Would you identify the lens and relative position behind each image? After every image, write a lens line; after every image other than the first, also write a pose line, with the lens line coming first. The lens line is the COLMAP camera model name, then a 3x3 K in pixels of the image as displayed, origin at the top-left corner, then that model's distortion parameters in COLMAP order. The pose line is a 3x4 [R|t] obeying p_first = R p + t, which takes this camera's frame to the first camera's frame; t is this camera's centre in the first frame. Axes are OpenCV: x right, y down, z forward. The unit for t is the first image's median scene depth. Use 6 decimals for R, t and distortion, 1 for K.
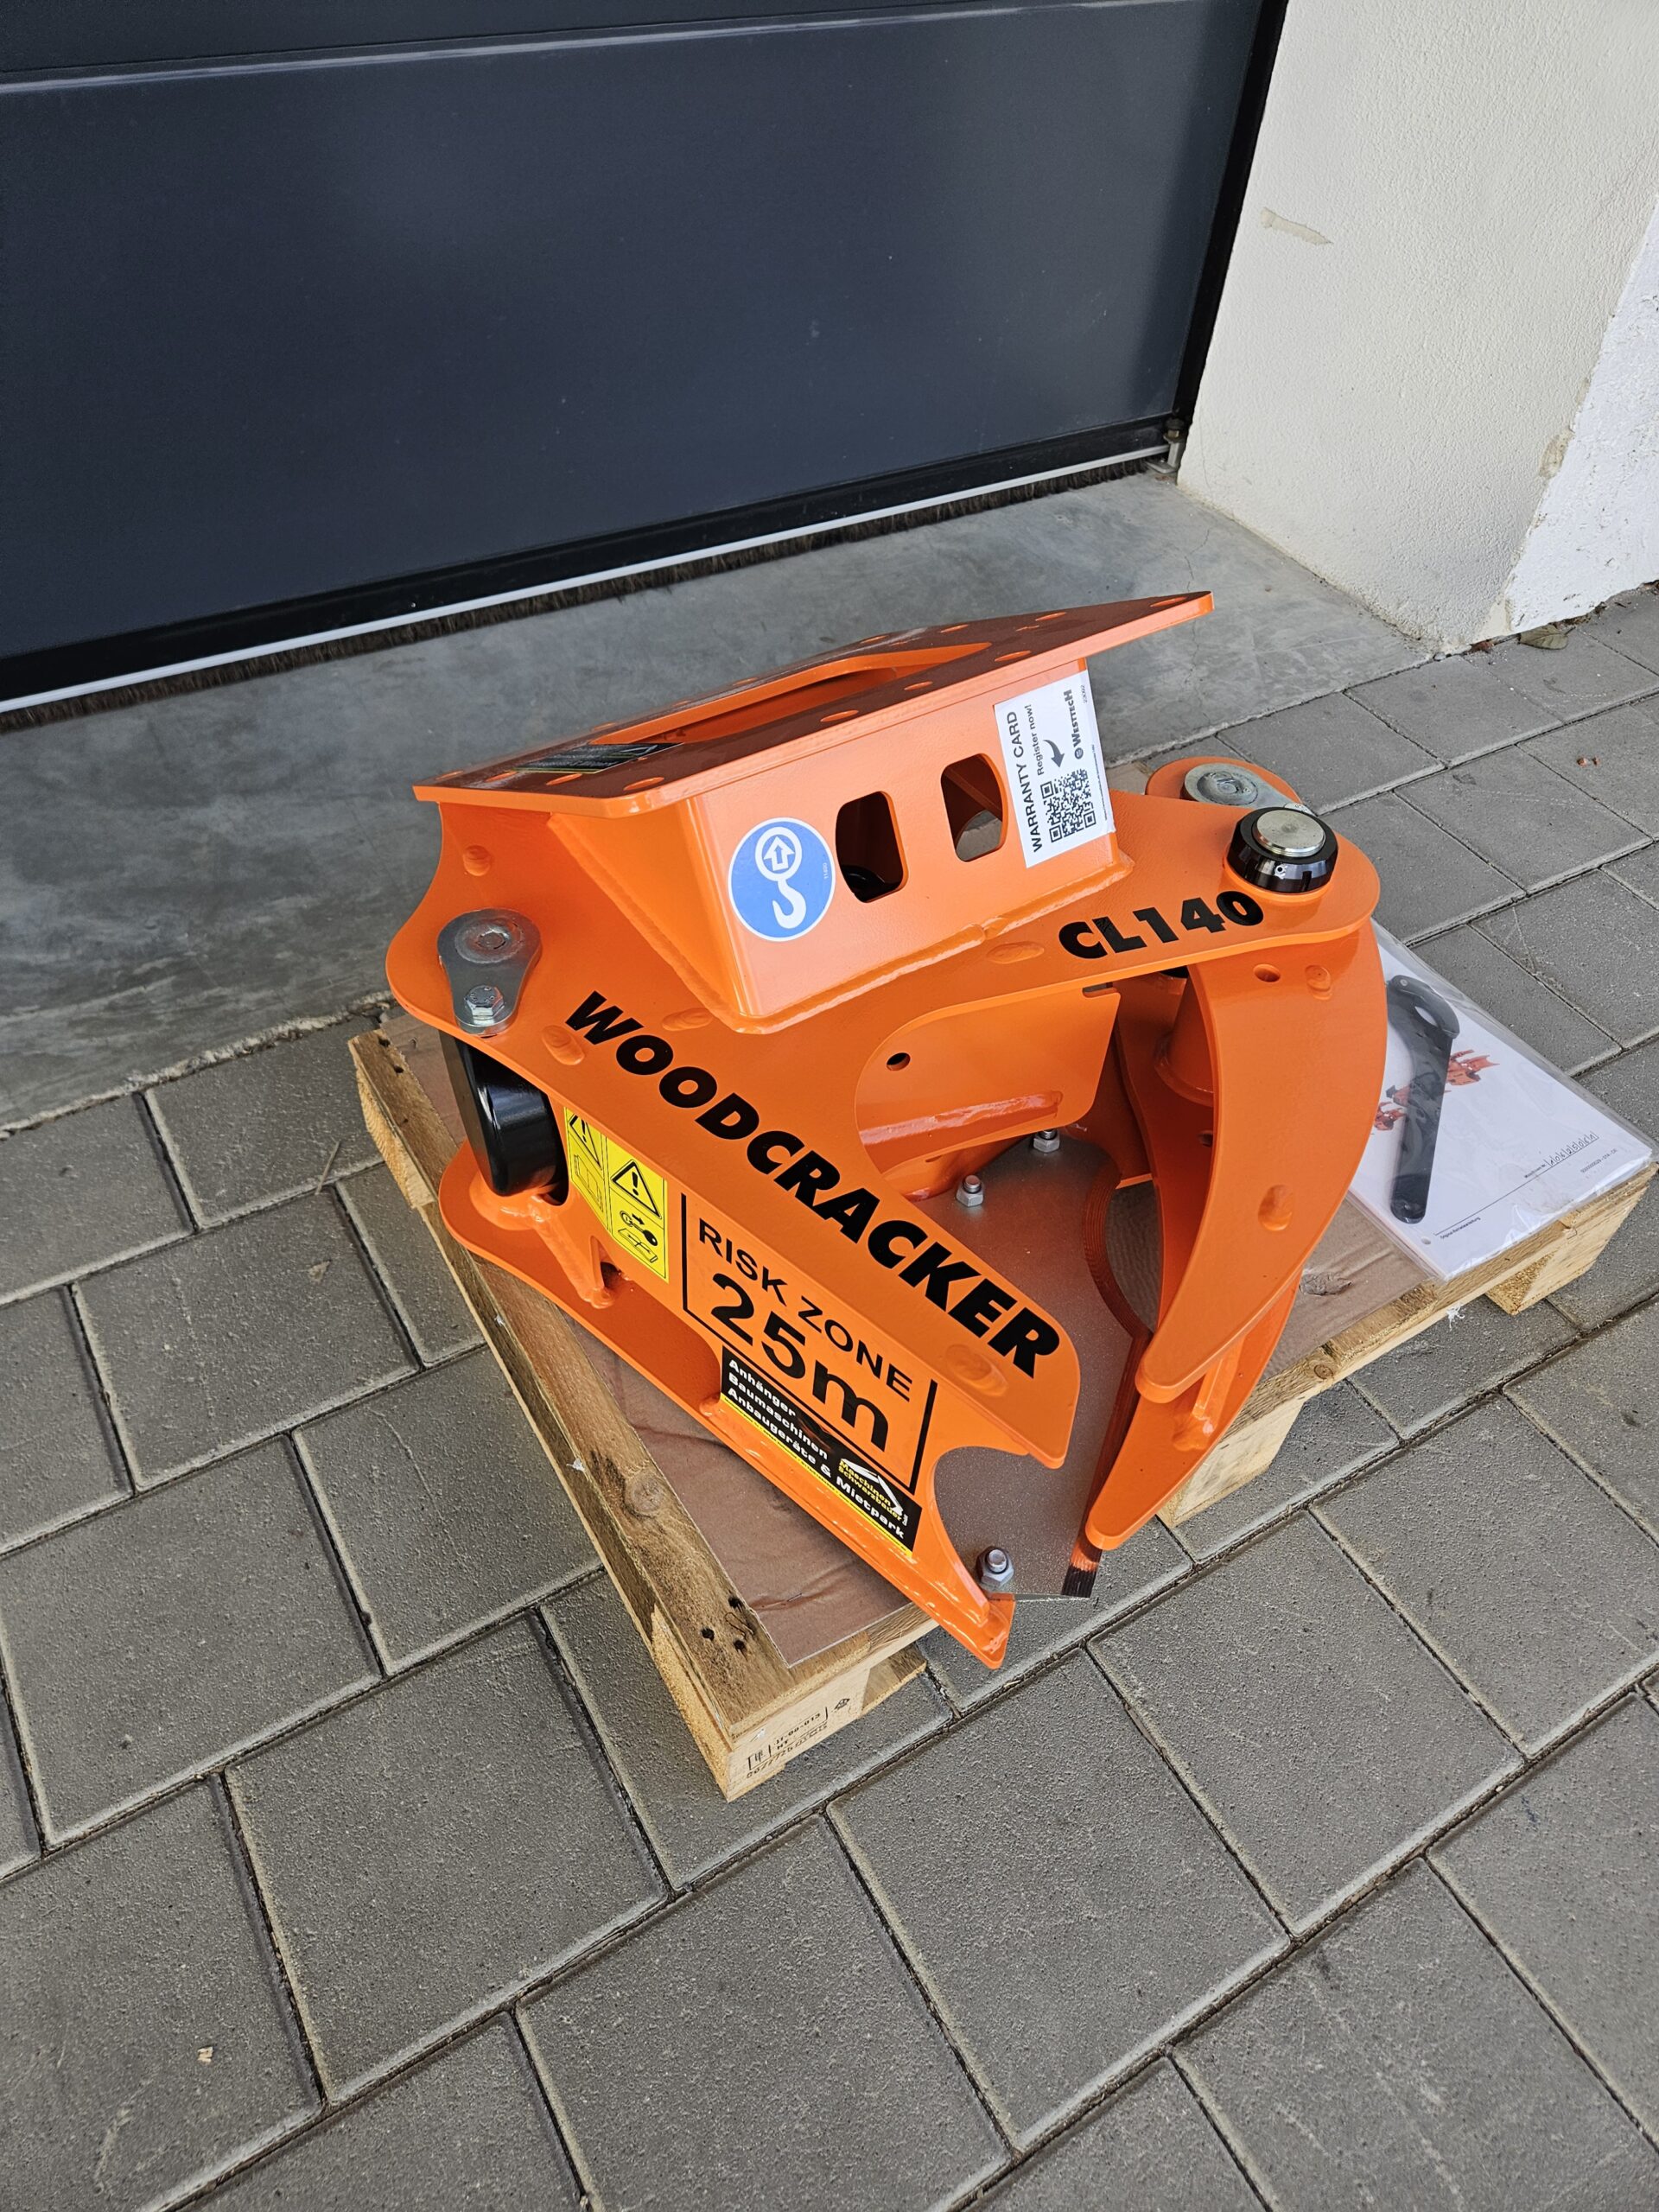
lens RADIAL K [[1474.3, 0, 812.7], [0, 1474.3, 1087.5], [0, 0, 1]] dist [0.080820, -0.070590]
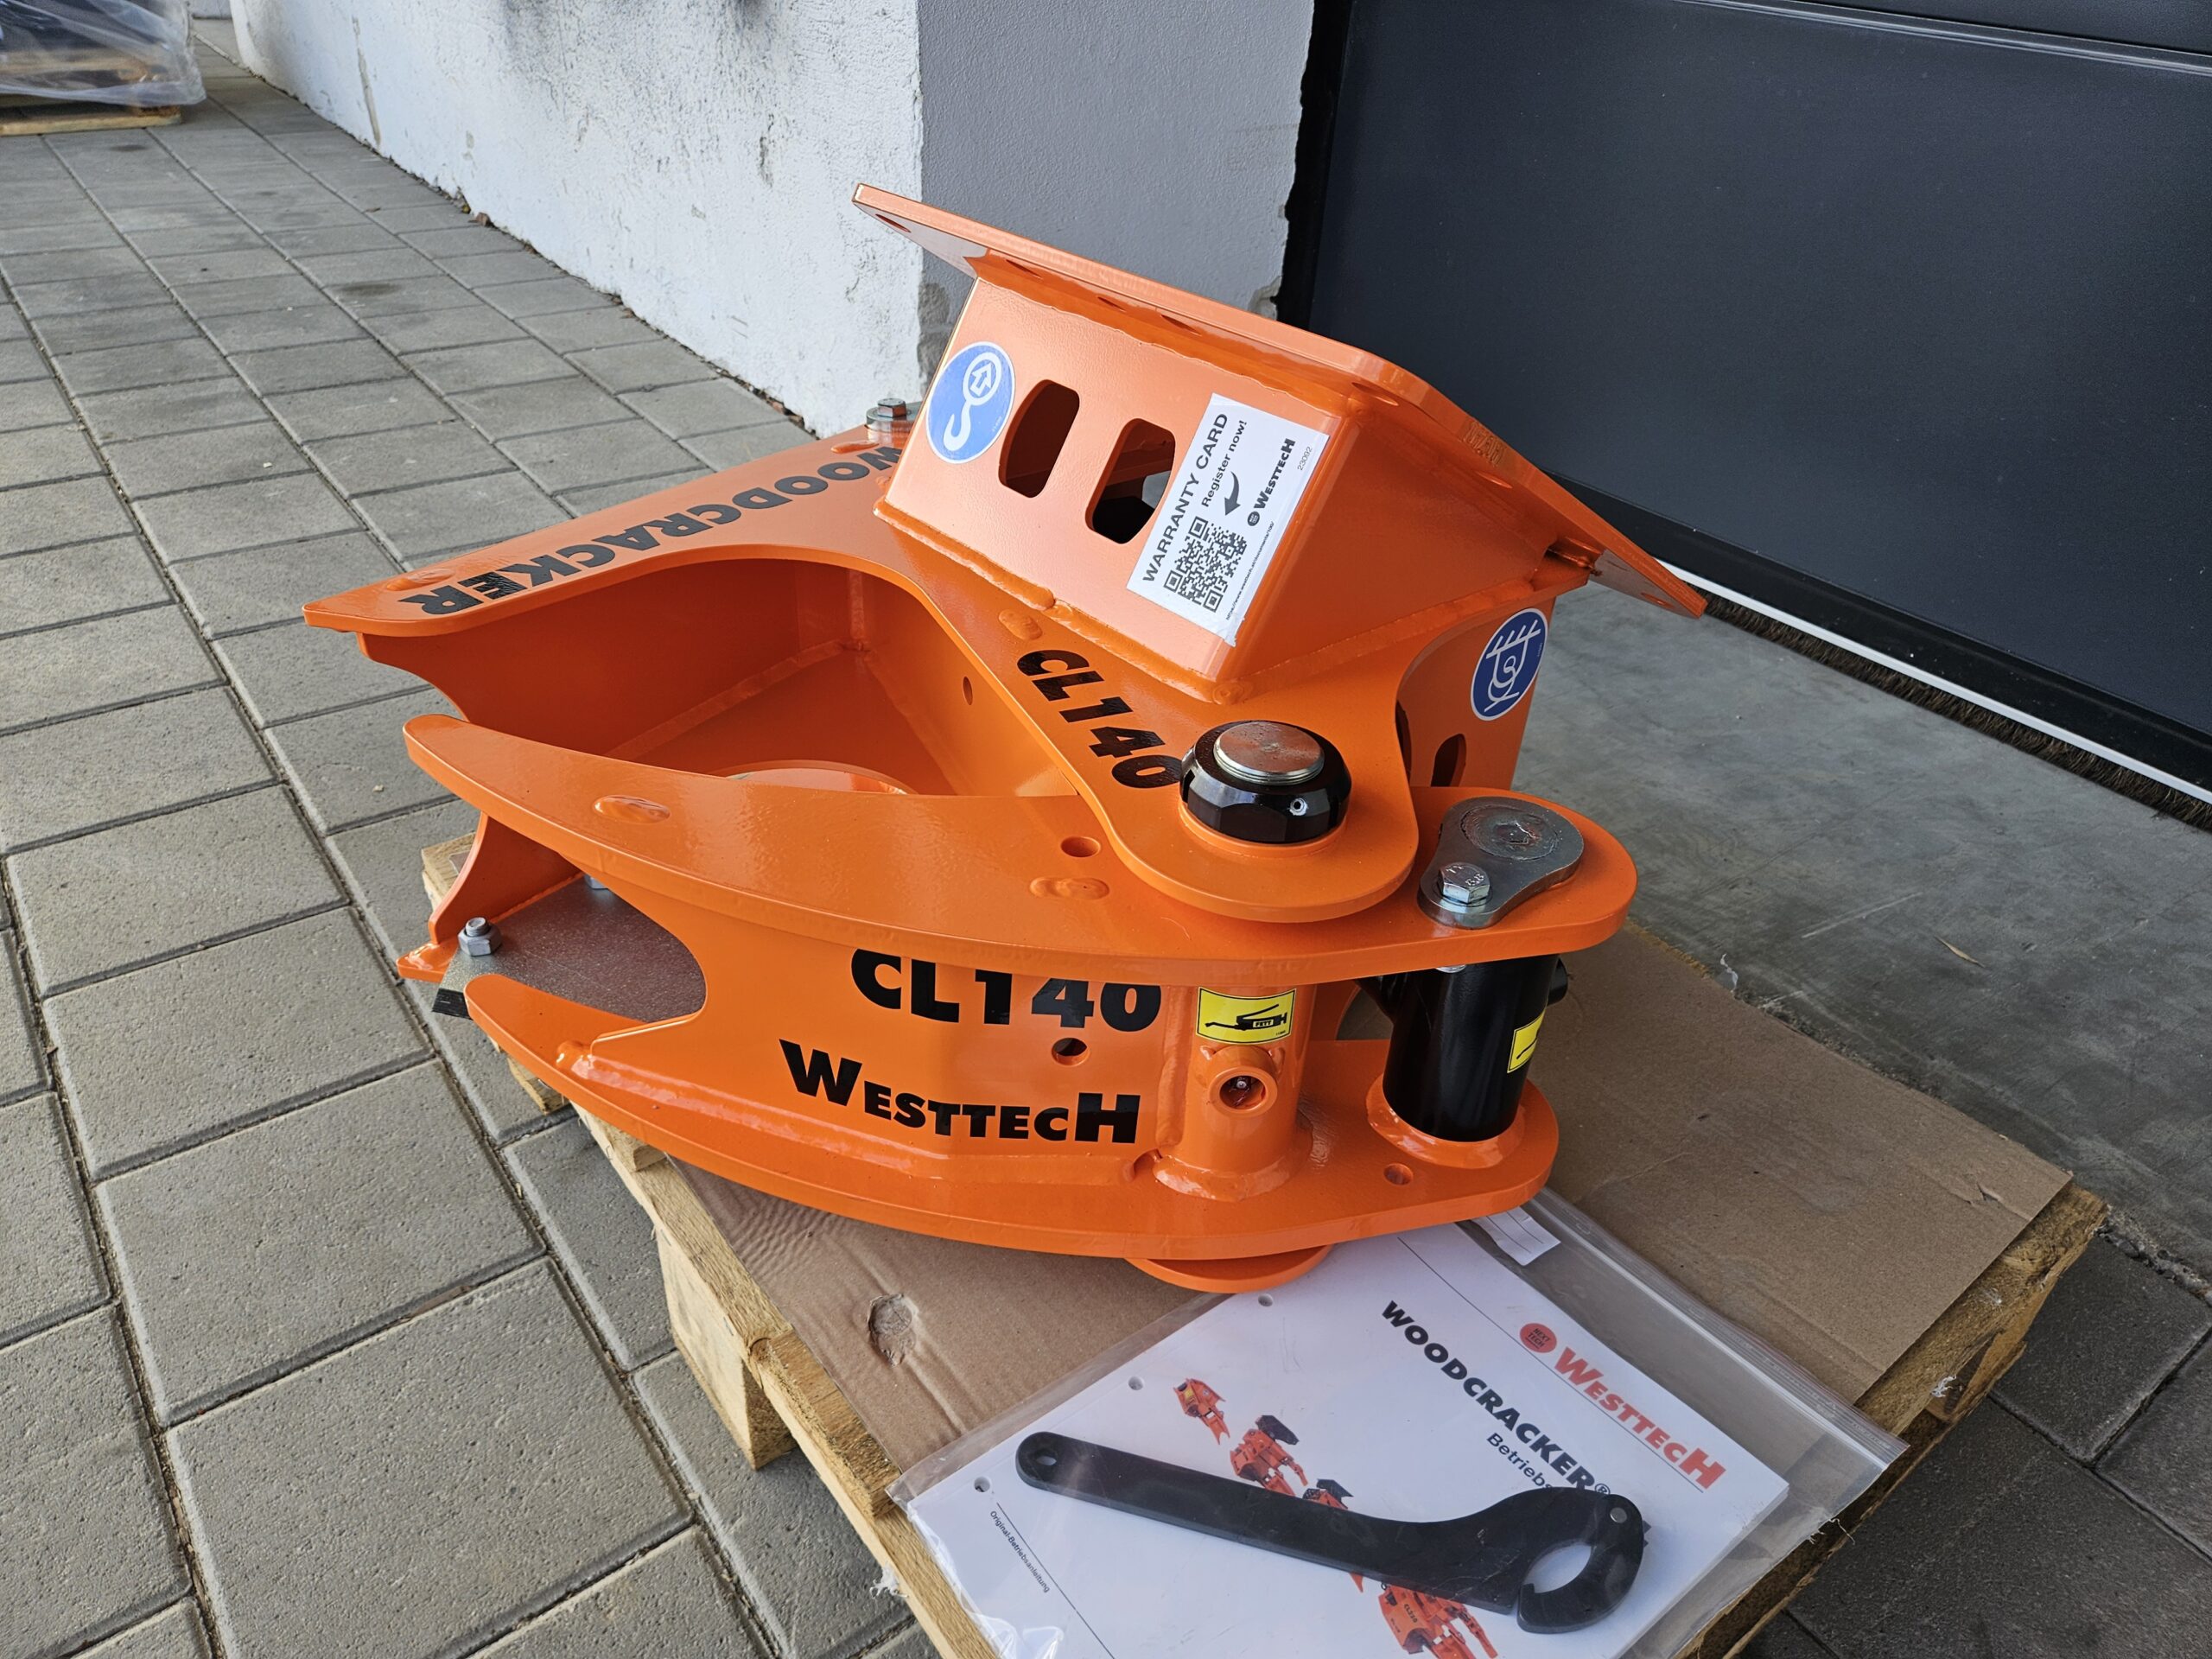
lens RADIAL K [[1478.5, 0, 1110.7], [0, 1478.5, 842.4], [0, 0, 1]] dist [0.066342, -0.060390]
pose [[0.110932, 0.520404, -0.846684, 0.899832], [-0.753364, 0.599675, 0.269877, -0.277271], [0.648180, 0.607923, 0.458577, 0.713563]]
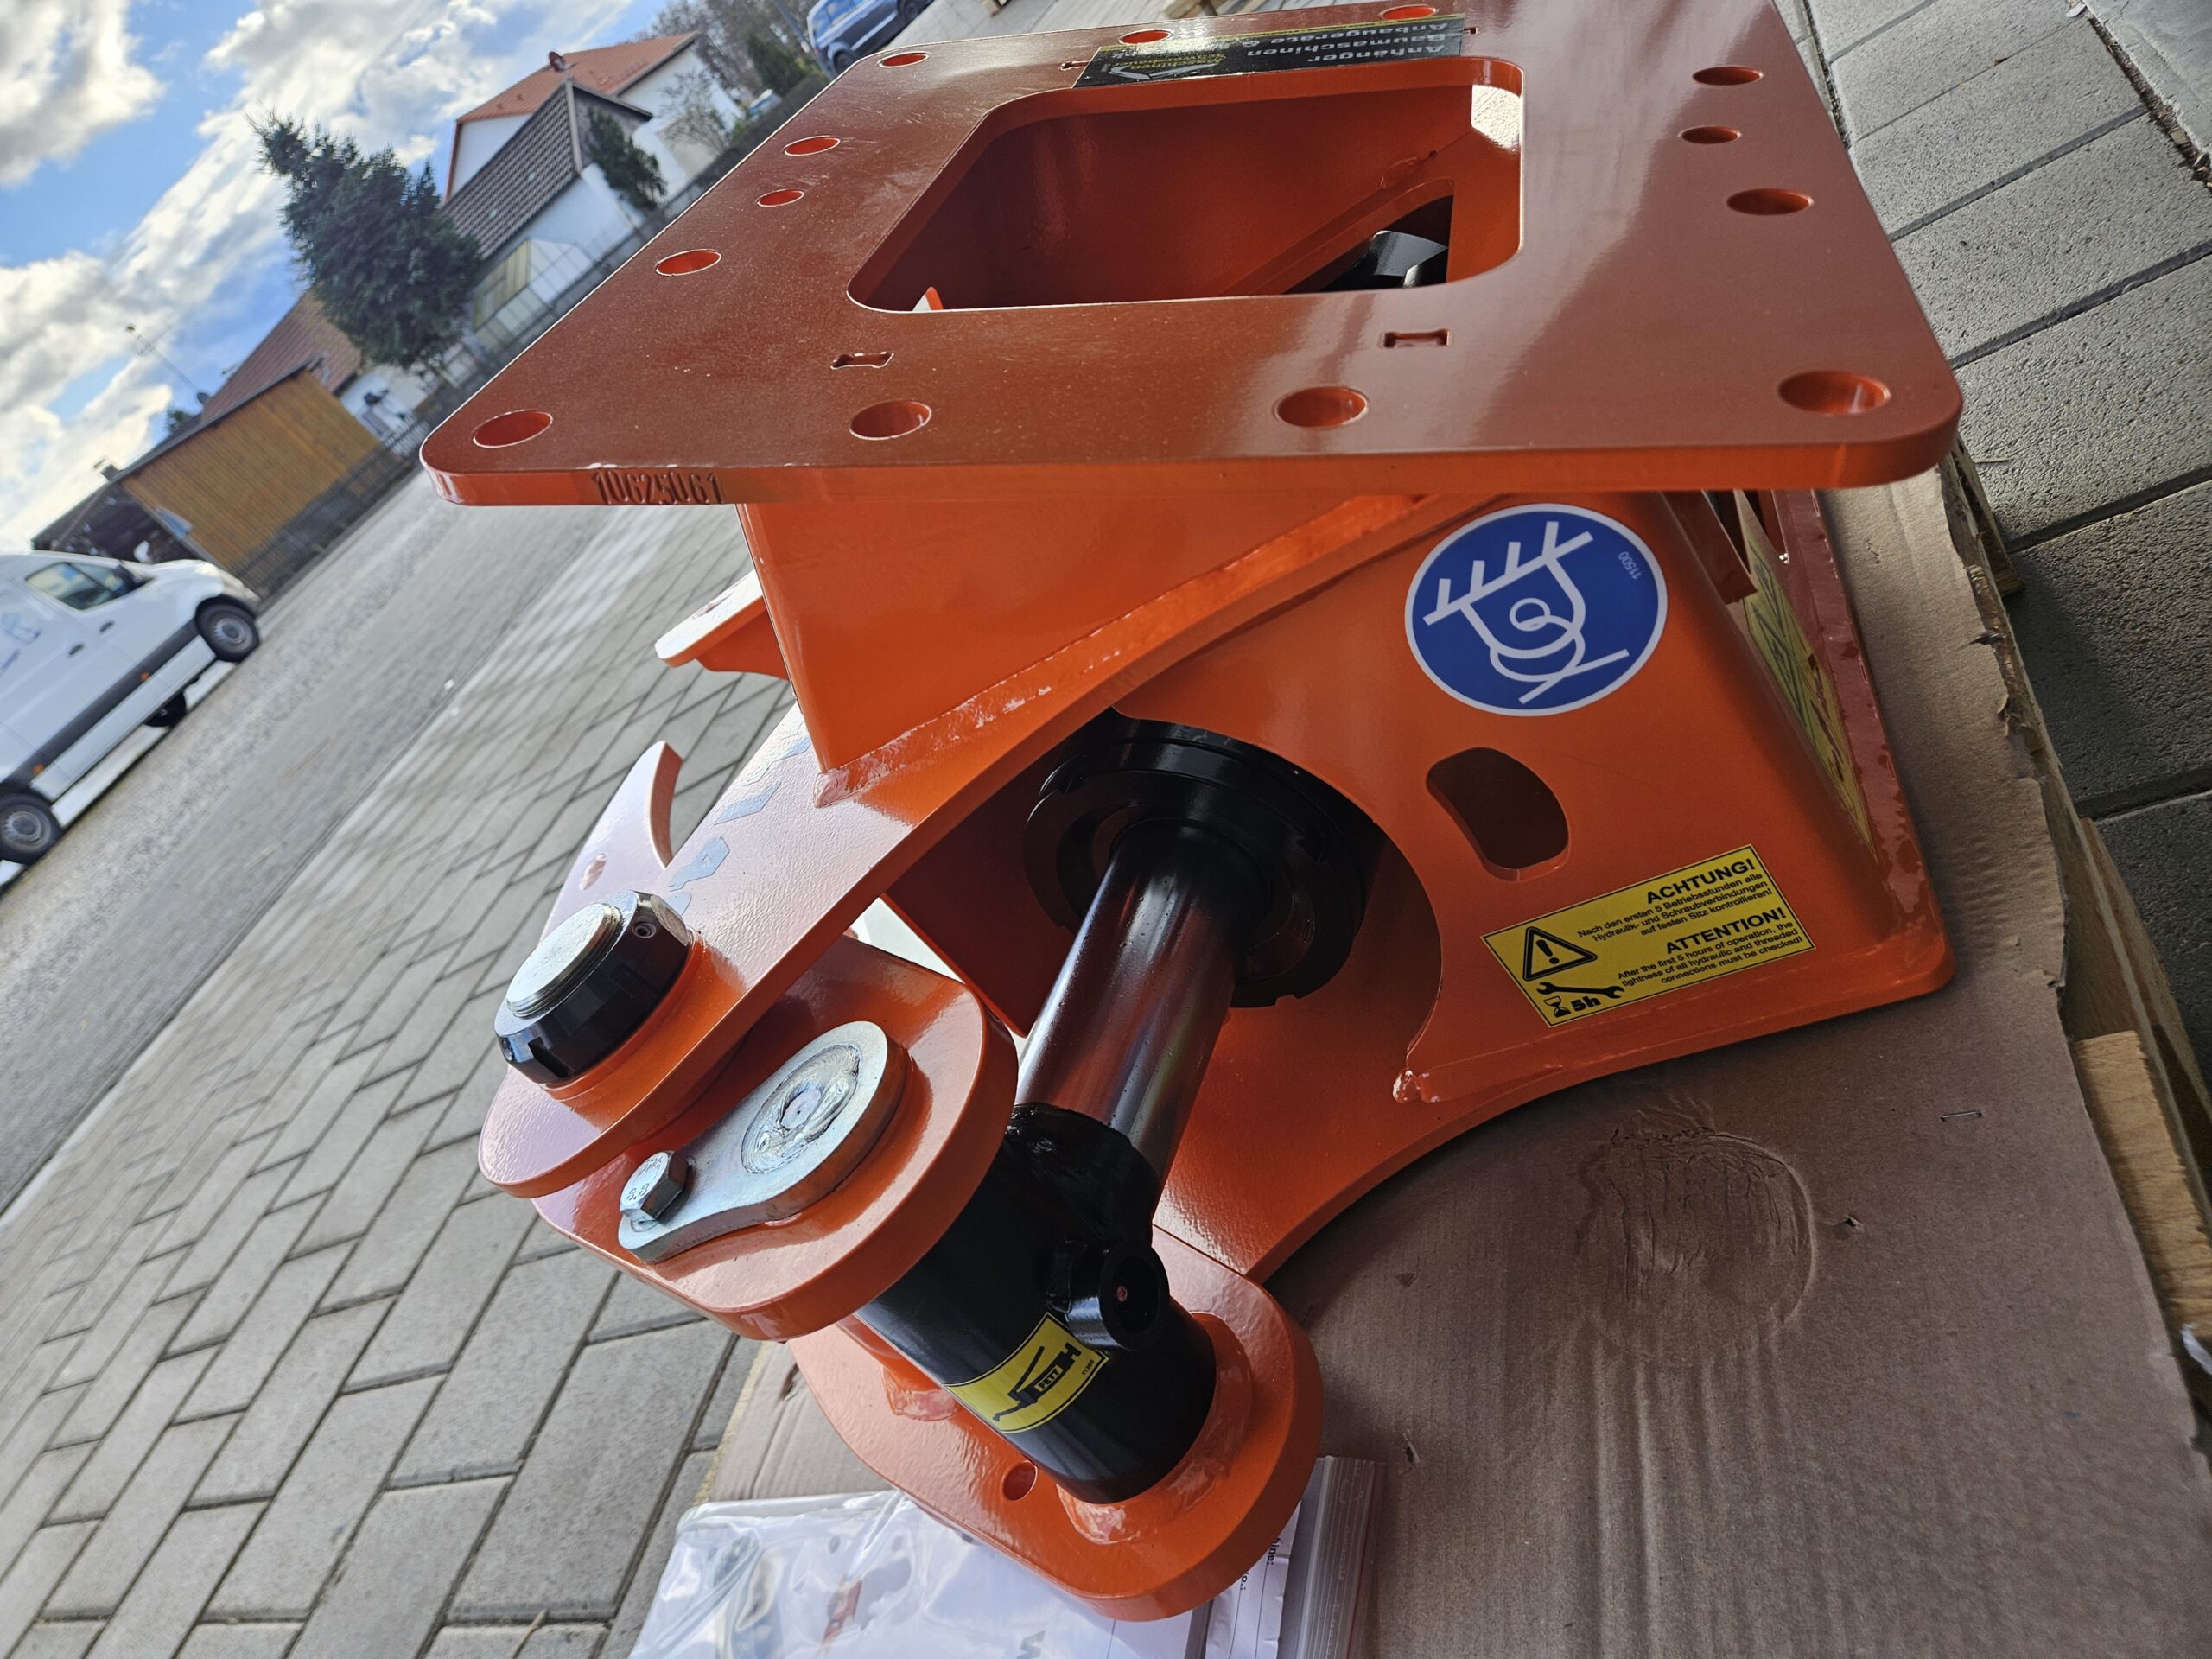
lens RADIAL K [[1494.7, 0, 1079.2], [0, 1494.7, 833.3], [0, 0, 1]] dist [0.045234, -0.036101]
pose [[-0.632168, 0.705029, -0.321399, 0.355218], [0.015897, 0.426513, 0.904342, -0.669359], [0.774668, 0.566586, -0.280836, 1.299258]]
